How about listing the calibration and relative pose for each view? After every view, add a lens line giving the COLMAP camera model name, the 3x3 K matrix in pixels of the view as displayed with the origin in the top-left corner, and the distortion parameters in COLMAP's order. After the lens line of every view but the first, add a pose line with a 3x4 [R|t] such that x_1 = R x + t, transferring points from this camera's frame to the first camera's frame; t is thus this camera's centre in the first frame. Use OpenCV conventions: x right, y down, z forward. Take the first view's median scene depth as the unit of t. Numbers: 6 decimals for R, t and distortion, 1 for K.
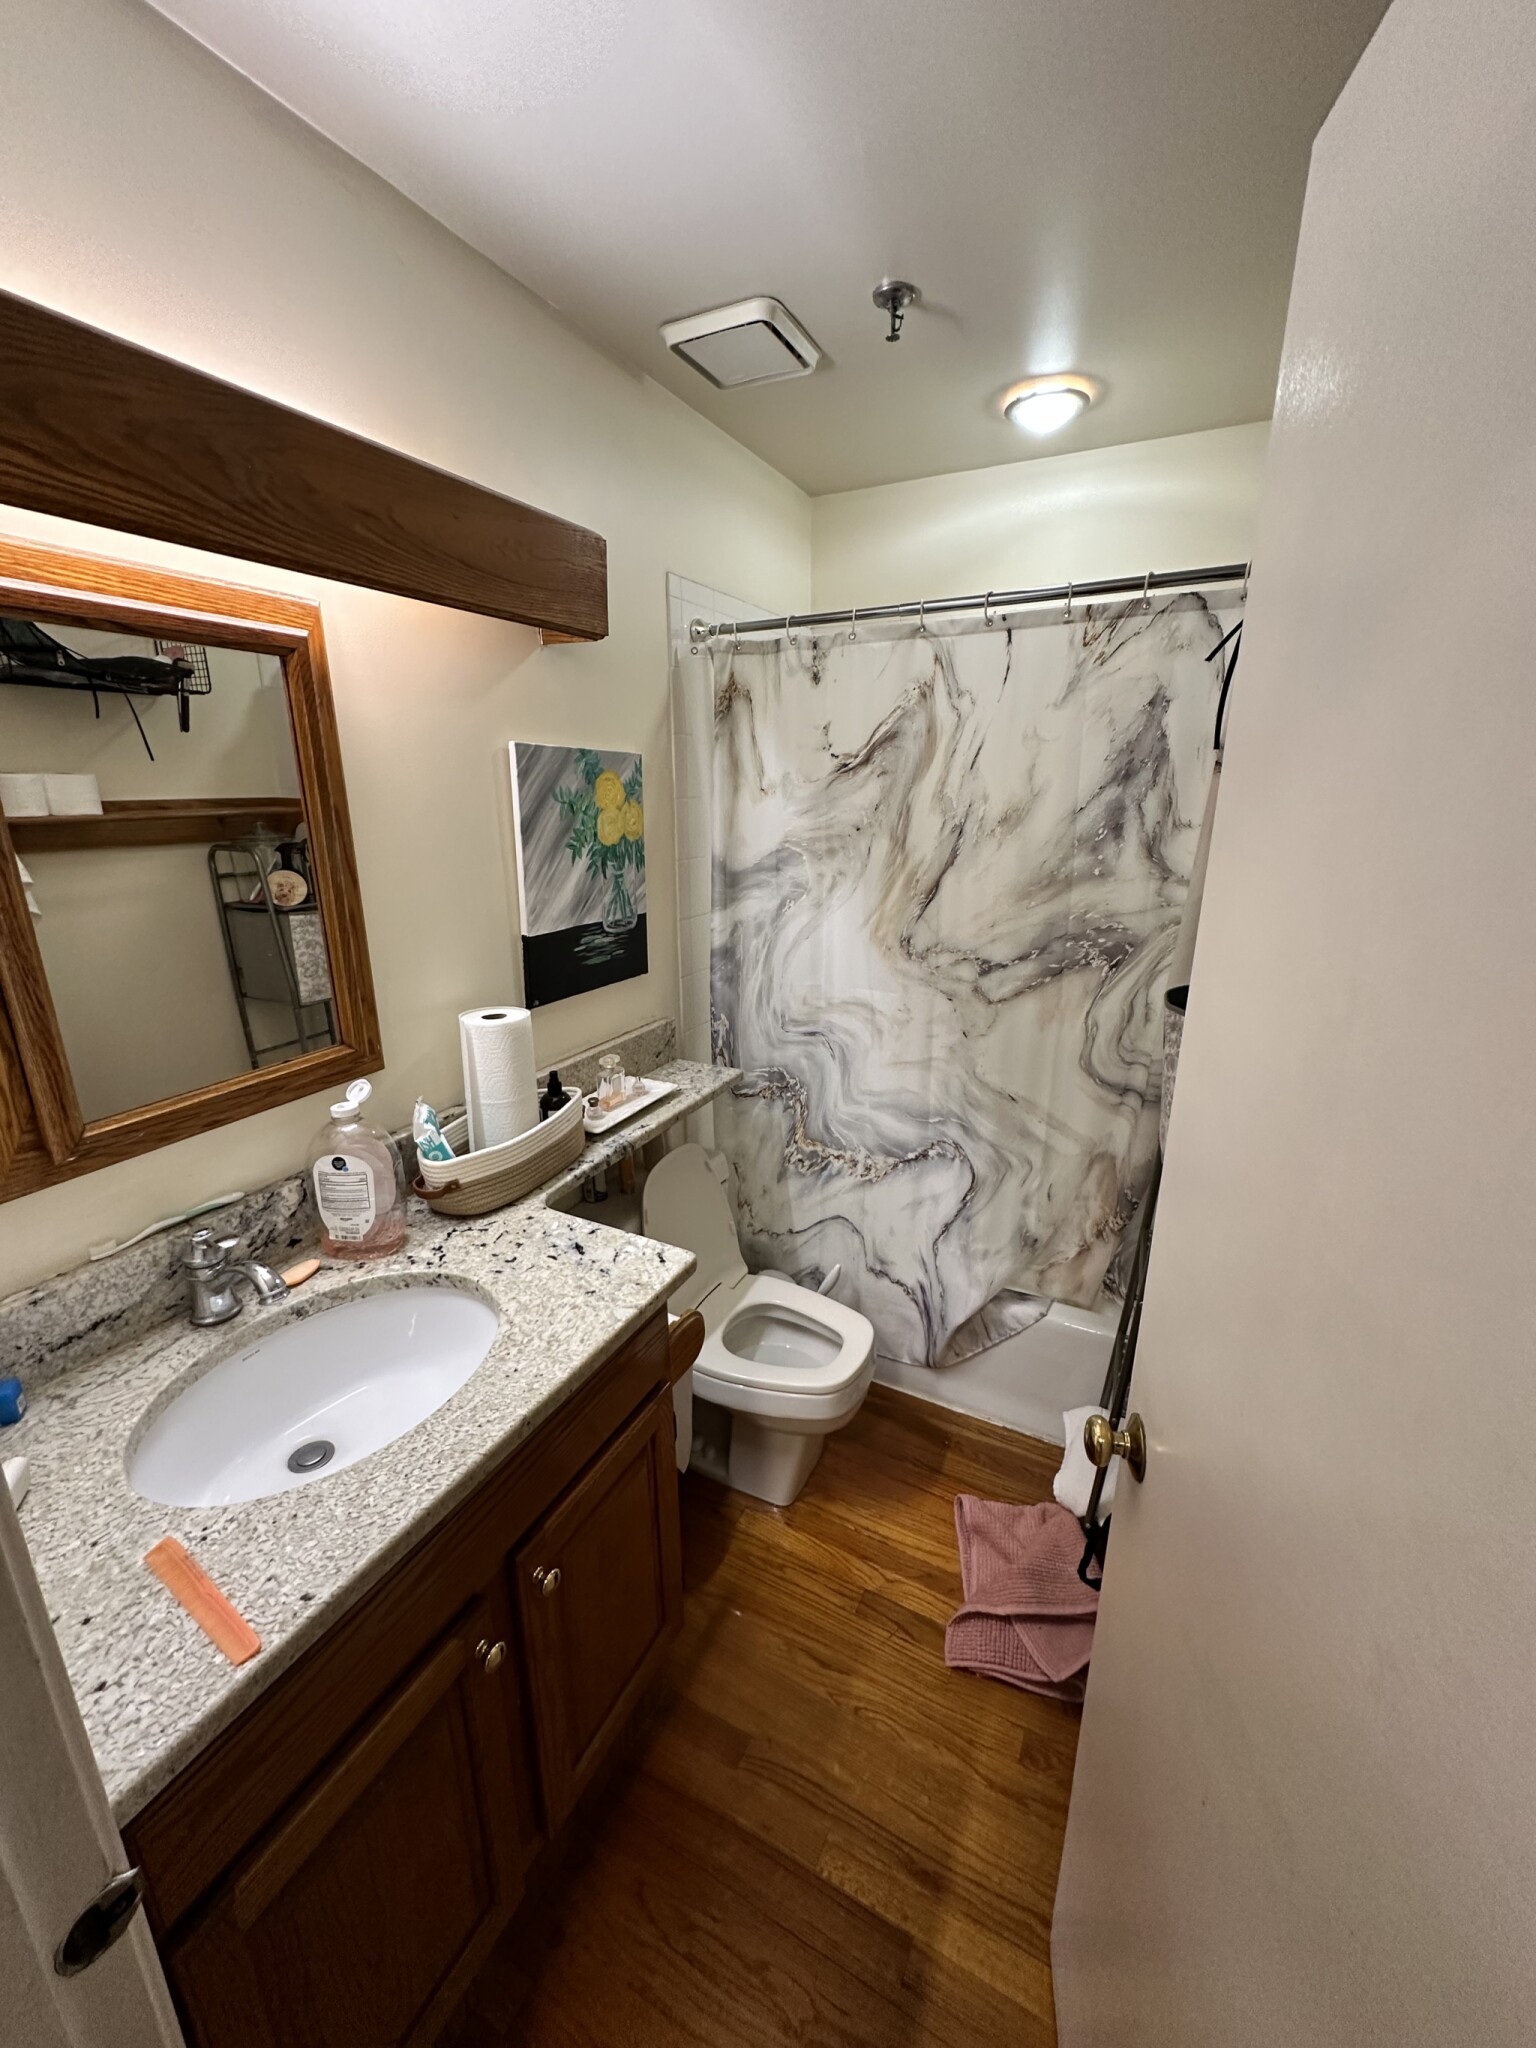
lens RADIAL K [[820.7, 0, 765.5], [0, 820.7, 1019.9], [0, 0, 1]] dist [-0.005541, 0.001412]
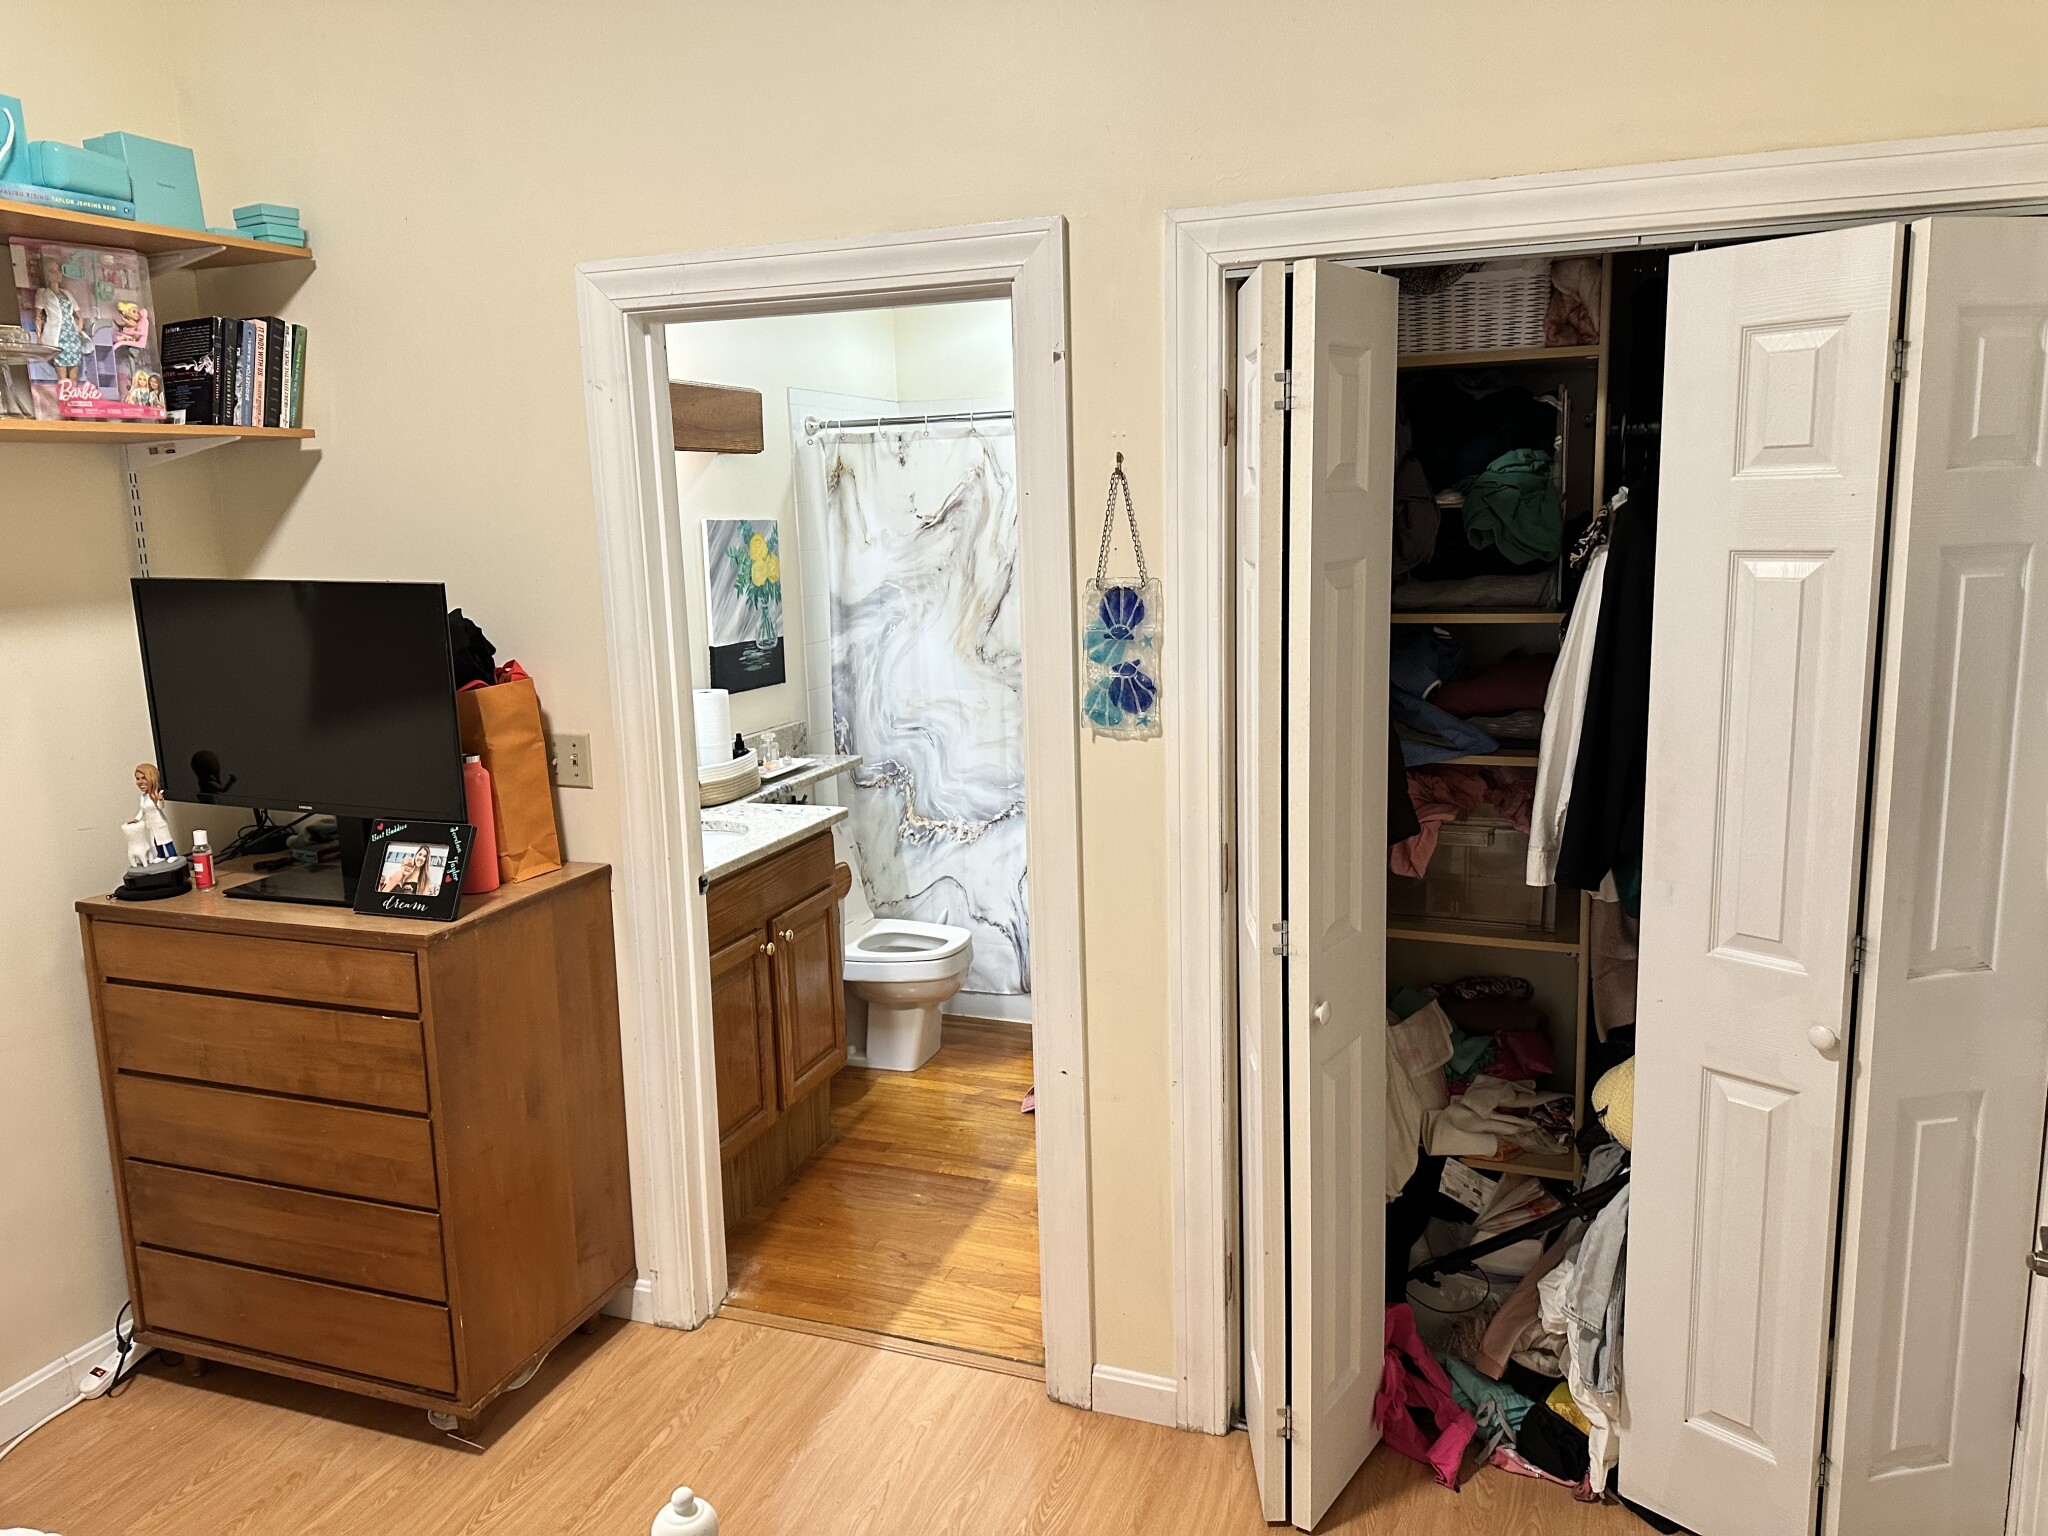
lens RADIAL K [[1432.2, 0, 1038.1], [0, 1432.2, 754.5], [0, 0, 1]] dist [0.048614, -0.063873]
pose [[0.991078, -0.049522, 0.123741, -0.037857], [0.062646, 0.992546, -0.104534, 0.363080], [-0.117642, 0.111353, 0.986793, -1.457926]]
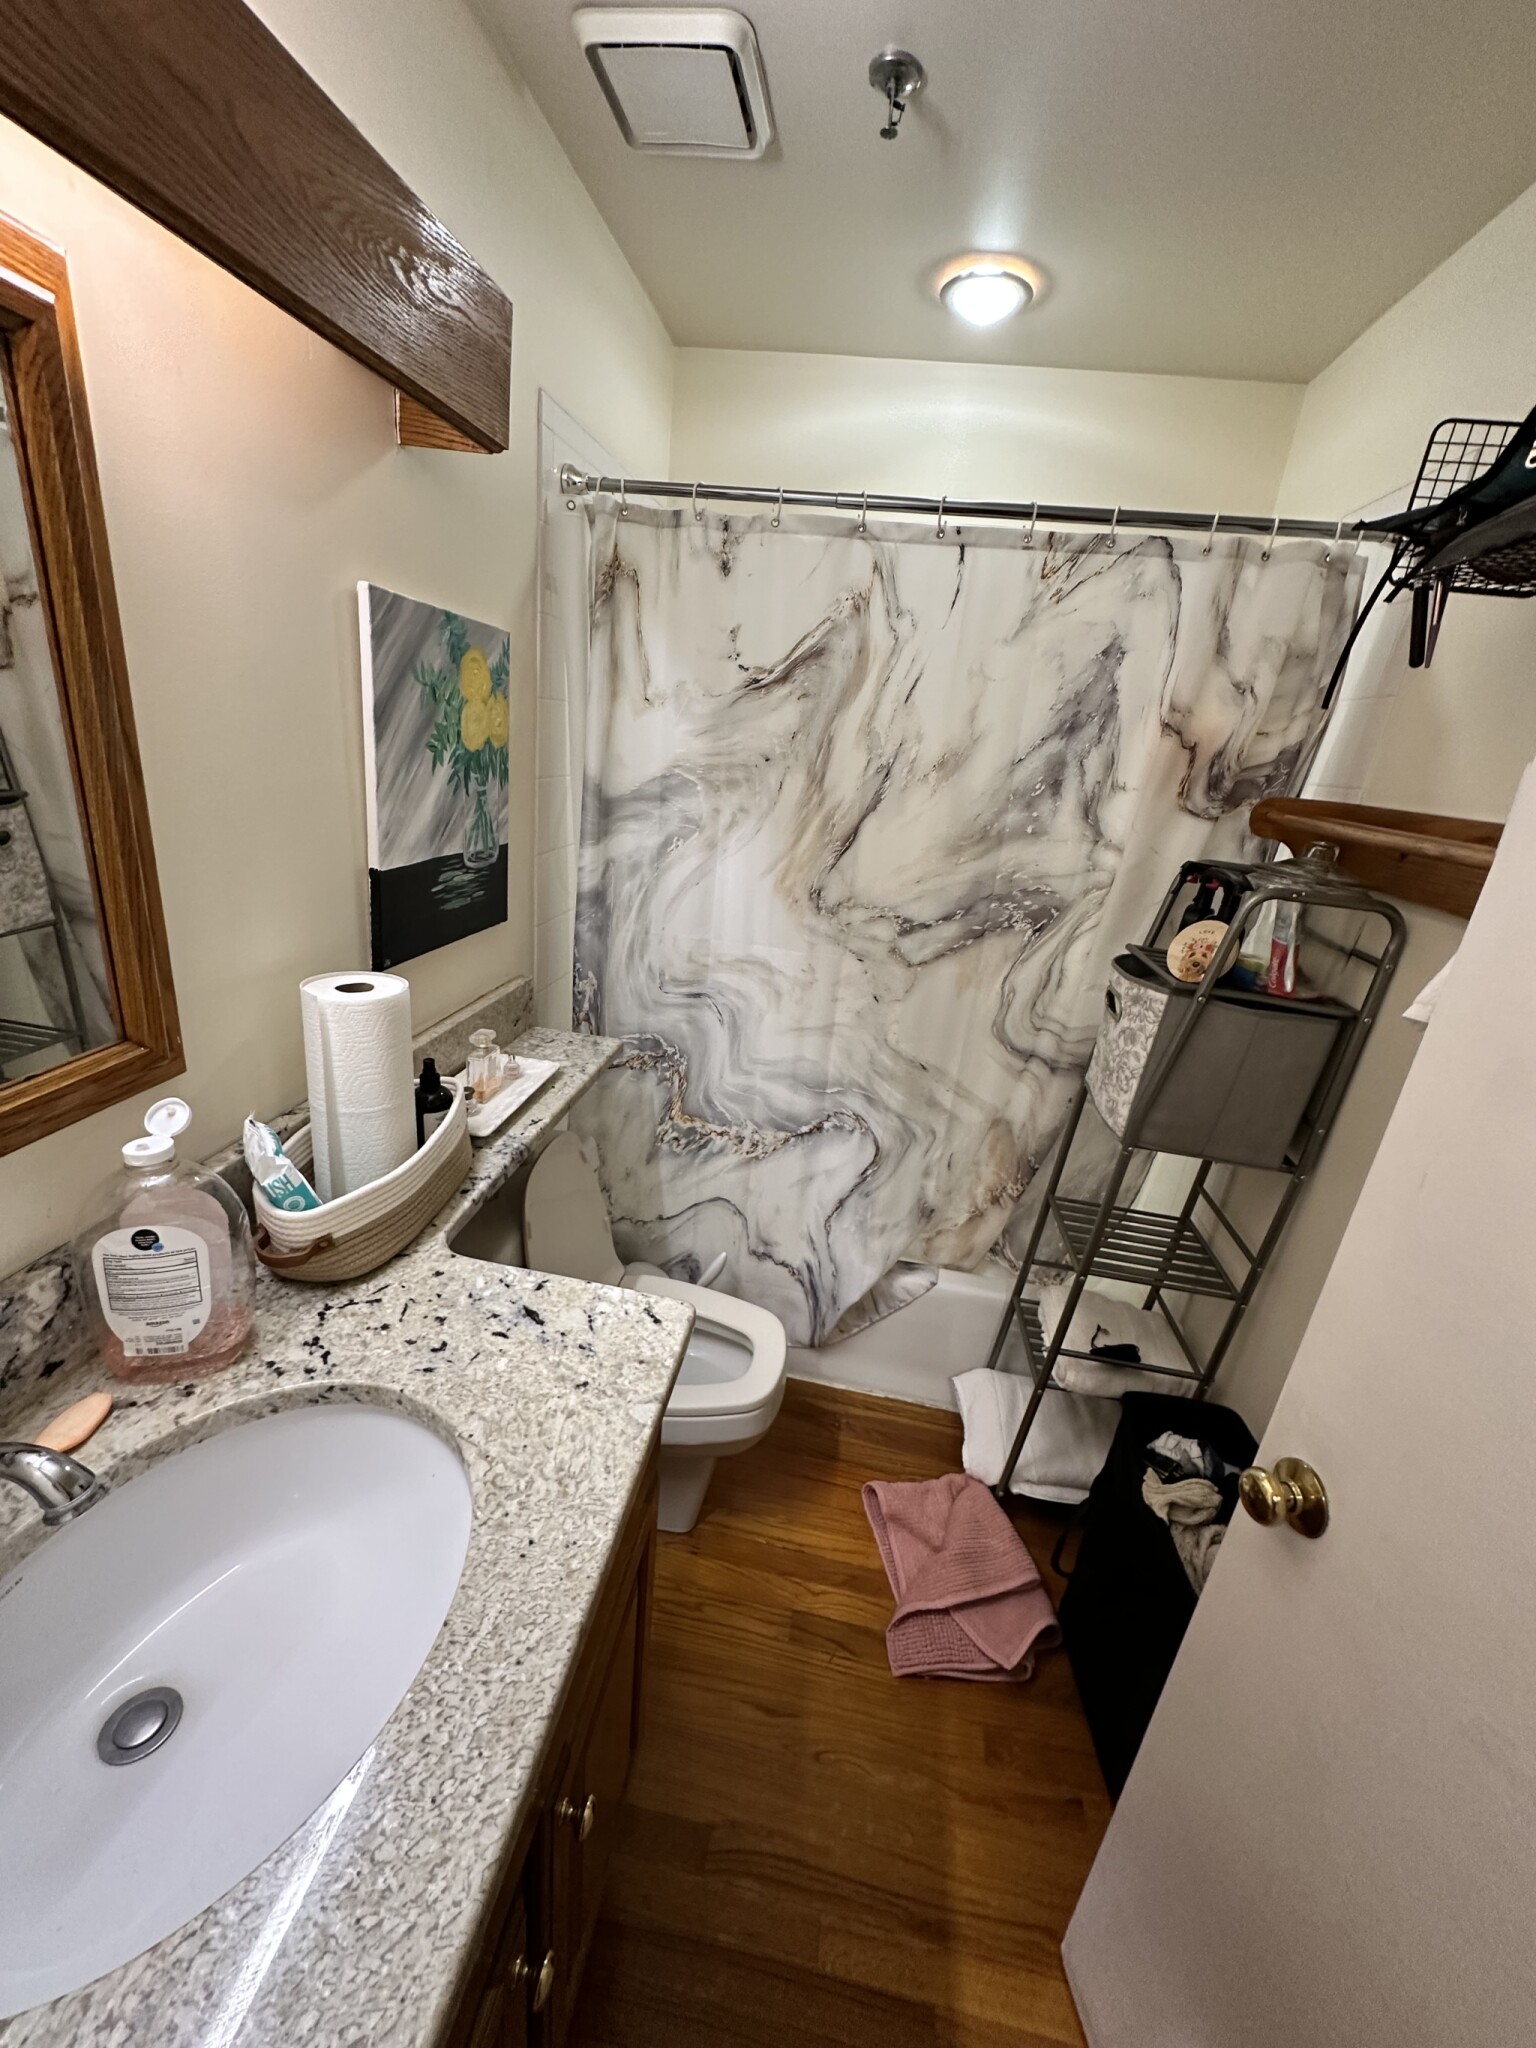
lens RADIAL K [[820.7, 0, 770.8], [0, 820.7, 1020.7], [0, 0, 1]] dist [-0.005541, 0.001412]
pose [[0.944102, -0.011082, 0.329468, -0.187491], [-0.014557, 0.997058, 0.075251, -0.027550], [-0.329333, -0.075841, 0.941163, 0.189936]]
